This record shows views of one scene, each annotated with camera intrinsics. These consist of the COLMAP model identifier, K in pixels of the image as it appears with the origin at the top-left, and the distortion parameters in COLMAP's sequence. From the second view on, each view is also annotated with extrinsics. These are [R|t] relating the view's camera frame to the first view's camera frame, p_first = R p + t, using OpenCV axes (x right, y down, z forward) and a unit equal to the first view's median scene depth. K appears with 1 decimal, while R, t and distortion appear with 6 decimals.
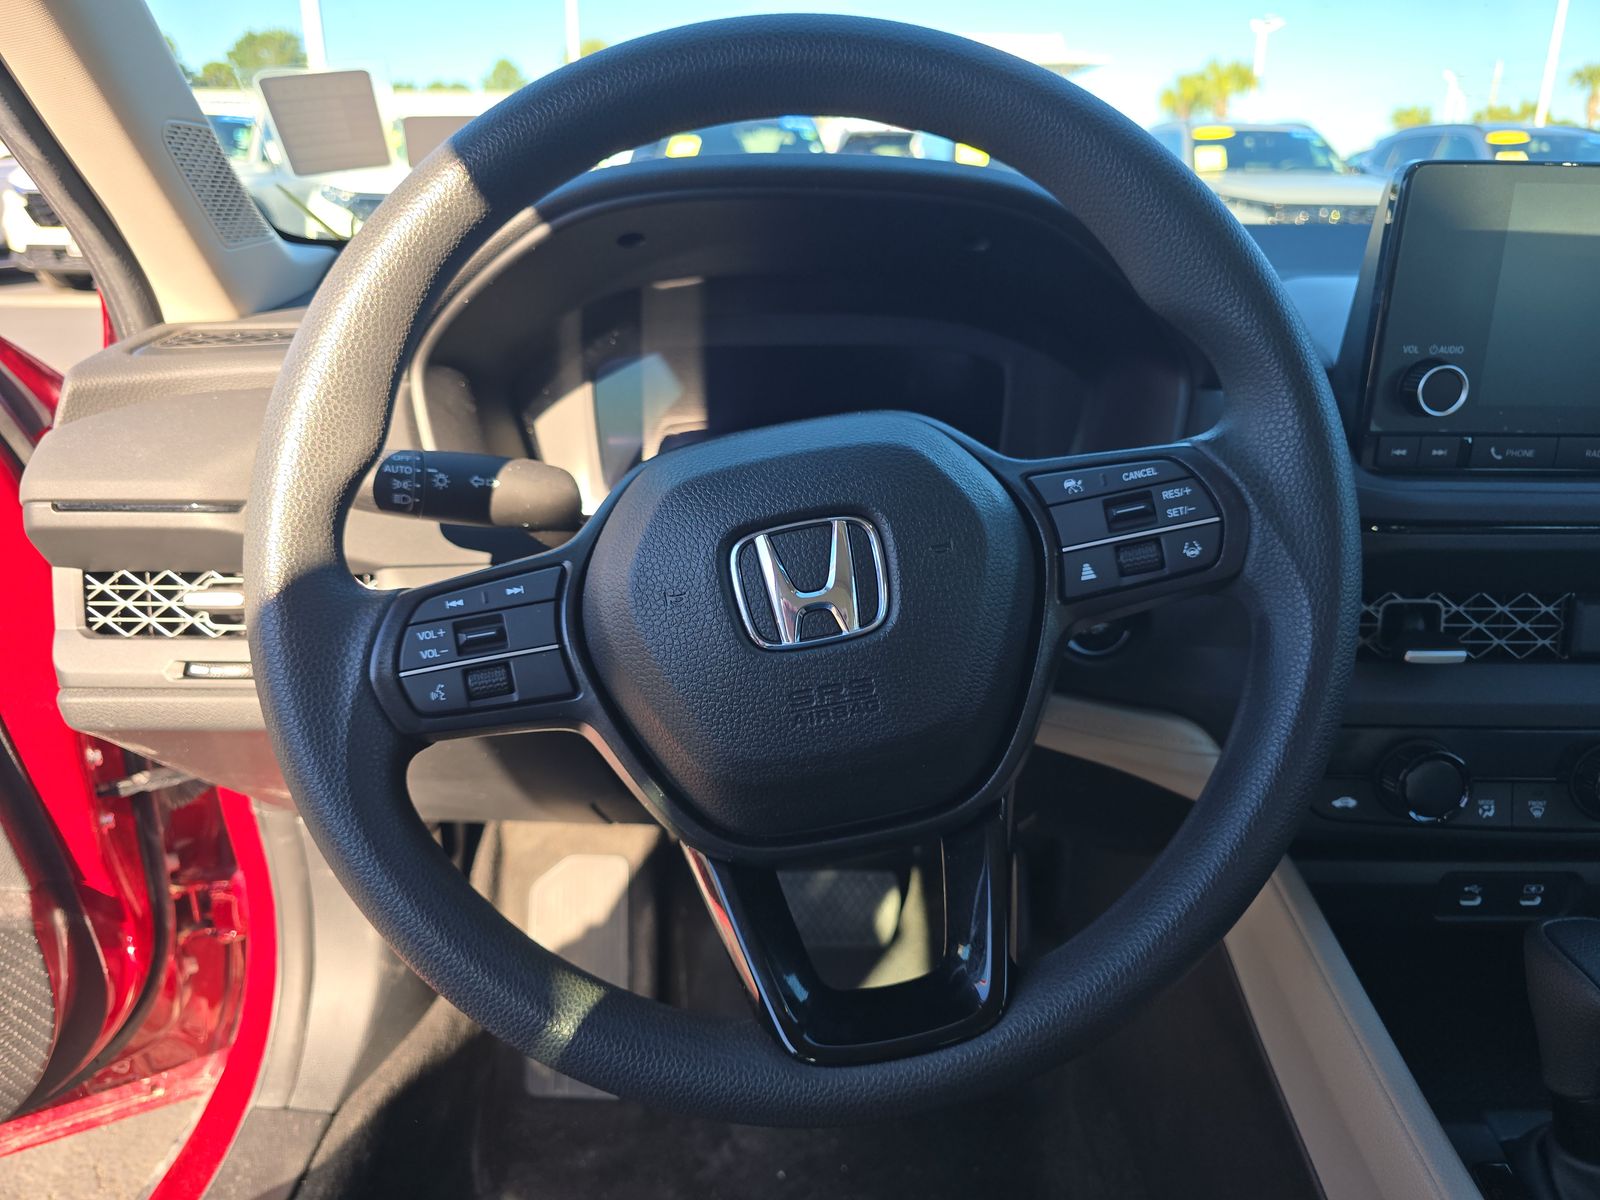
lens RADIAL K [[1076.2, 0, 800.0], [0, 1076.2, 600.0], [0, 0, 1]] dist [-0.037000, -0.001168]
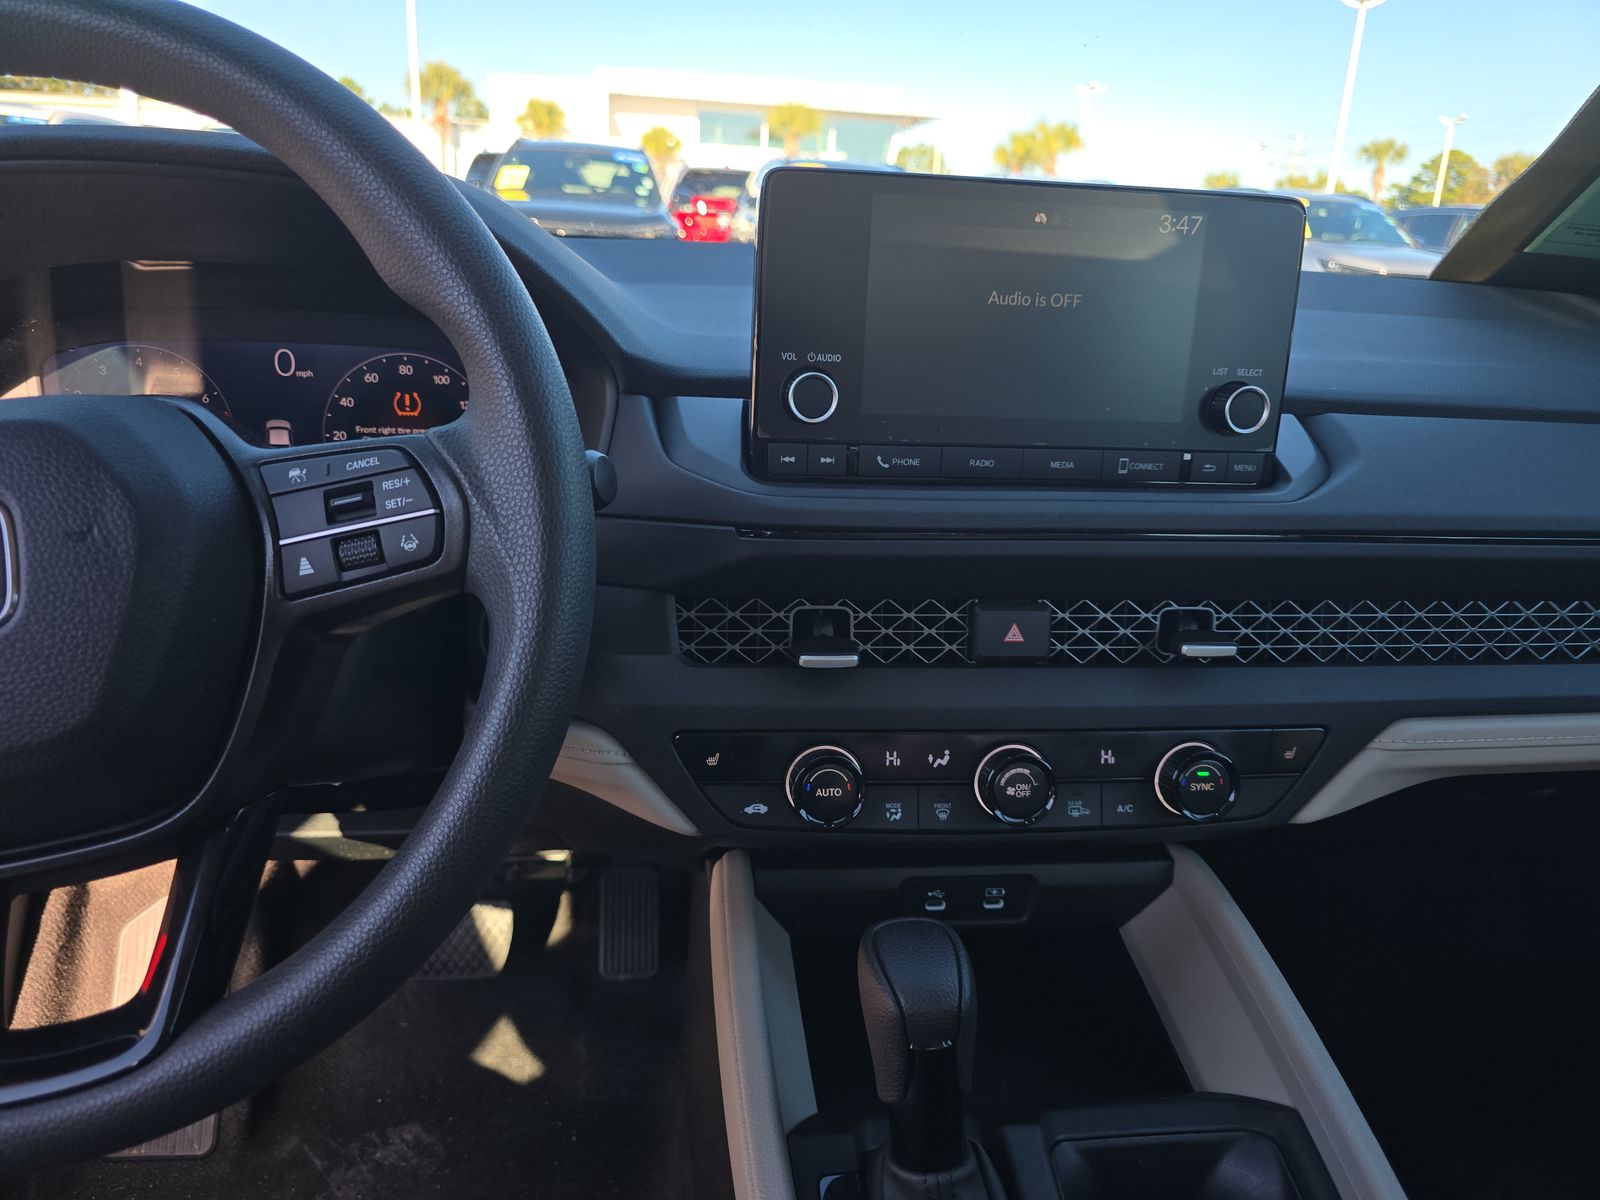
lens RADIAL K [[1056.7, 0, 800.0], [0, 1056.7, 600.0], [0, 0, 1]] dist [0.031889, -0.002783]
pose [[0.987401, 0.002037, 0.158226, 0.413783], [0.002446, 0.999601, -0.028128, 0.023303], [-0.158220, 0.028161, 0.987002, 0.008028]]
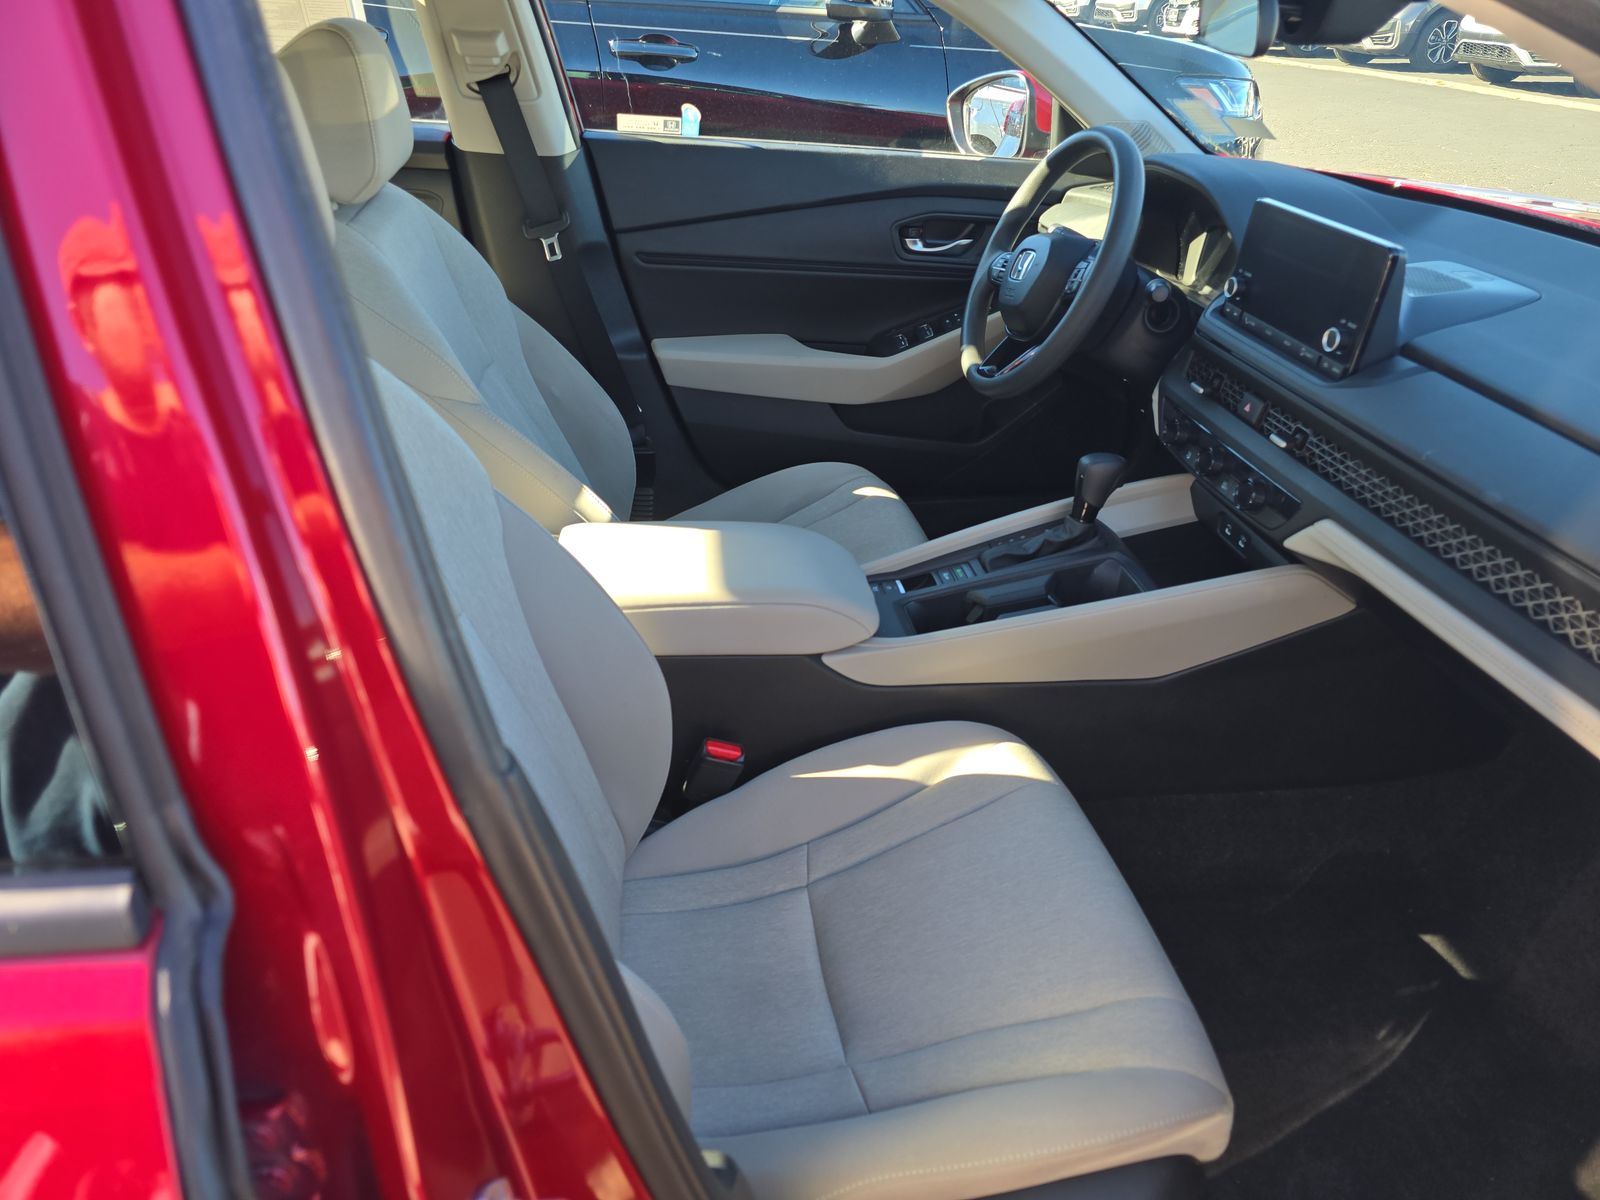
lens RADIAL K [[1076.2, 0, 800.0], [0, 1076.2, 600.0], [0, 0, 1]] dist [-0.037000, -0.001168]
pose [[0.260686, 0.532277, -0.805434, 2.548582], [-0.503831, 0.786667, 0.356805, 0.018334], [0.823527, 0.312789, 0.473250, -0.805344]]
